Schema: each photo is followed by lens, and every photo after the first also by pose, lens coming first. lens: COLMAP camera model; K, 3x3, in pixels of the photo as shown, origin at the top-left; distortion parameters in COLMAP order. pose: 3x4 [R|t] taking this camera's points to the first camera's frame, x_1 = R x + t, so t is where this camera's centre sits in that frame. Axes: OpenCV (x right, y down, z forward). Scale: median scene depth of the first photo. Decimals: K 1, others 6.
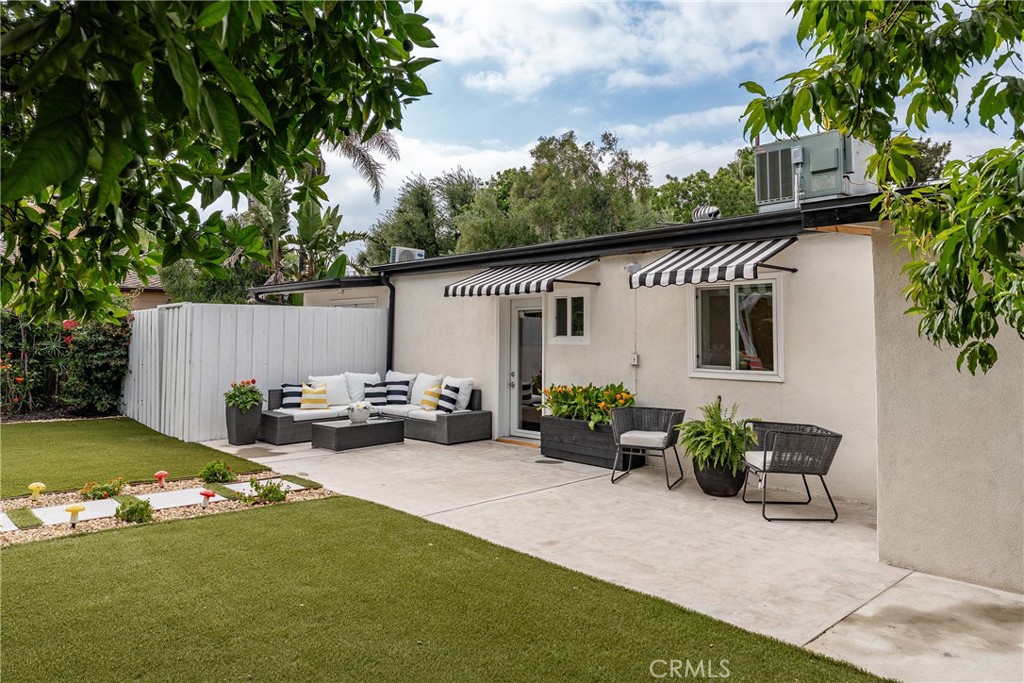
lens RADIAL K [[695.0, 0, 514.4], [0, 695.0, 297.0], [0, 0, 1]] dist [-0.000350, -0.000830]
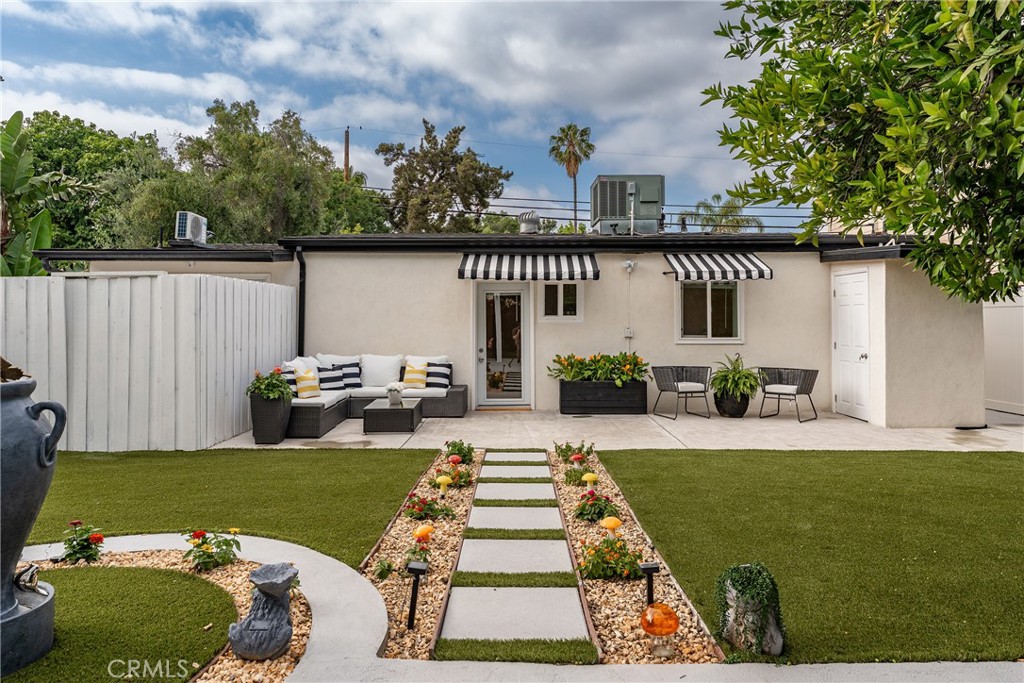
lens RADIAL K [[699.1, 0, 514.1], [0, 699.1, 312.3], [0, 0, 1]] dist [0.000716, -0.003230]
pose [[0.683129, 0.006689, 0.730267, -0.848903], [-0.037435, 0.998964, 0.025869, 0.020884], [-0.729338, -0.045010, 0.682672, 0.217137]]
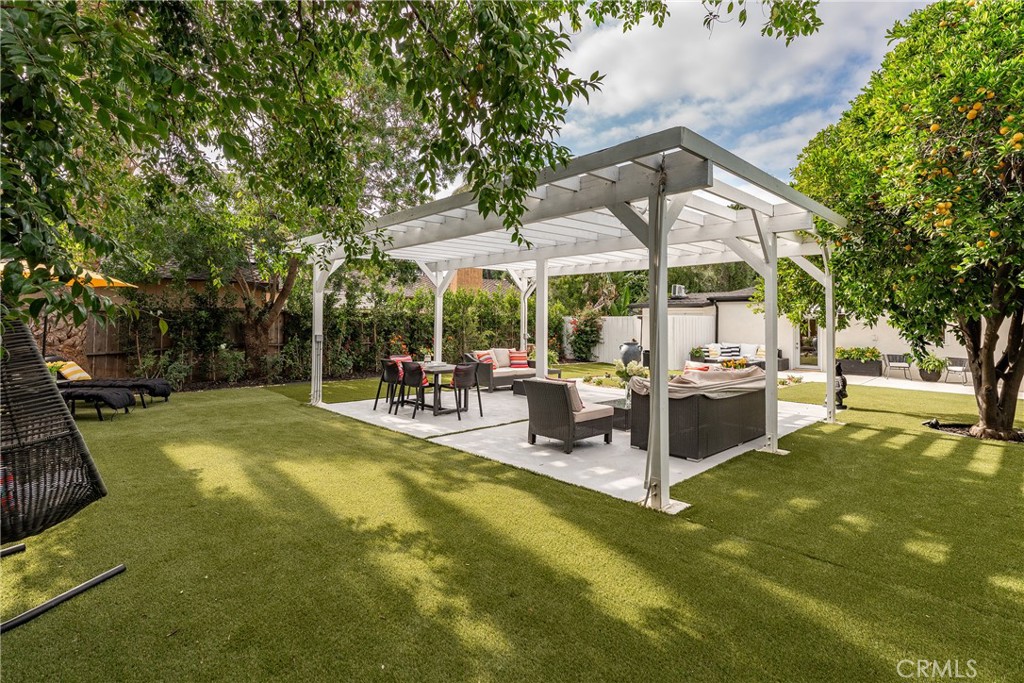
lens RADIAL K [[496.4, 0, 508.9], [0, 496.4, 317.4], [0, 0, 1]] dist [0.000108, 0.000153]
pose [[0.999724, 0.004451, 0.023063, -1.174469], [-0.005526, 0.998890, 0.046774, -0.067797], [-0.022829, -0.046889, 0.998639, -0.825512]]
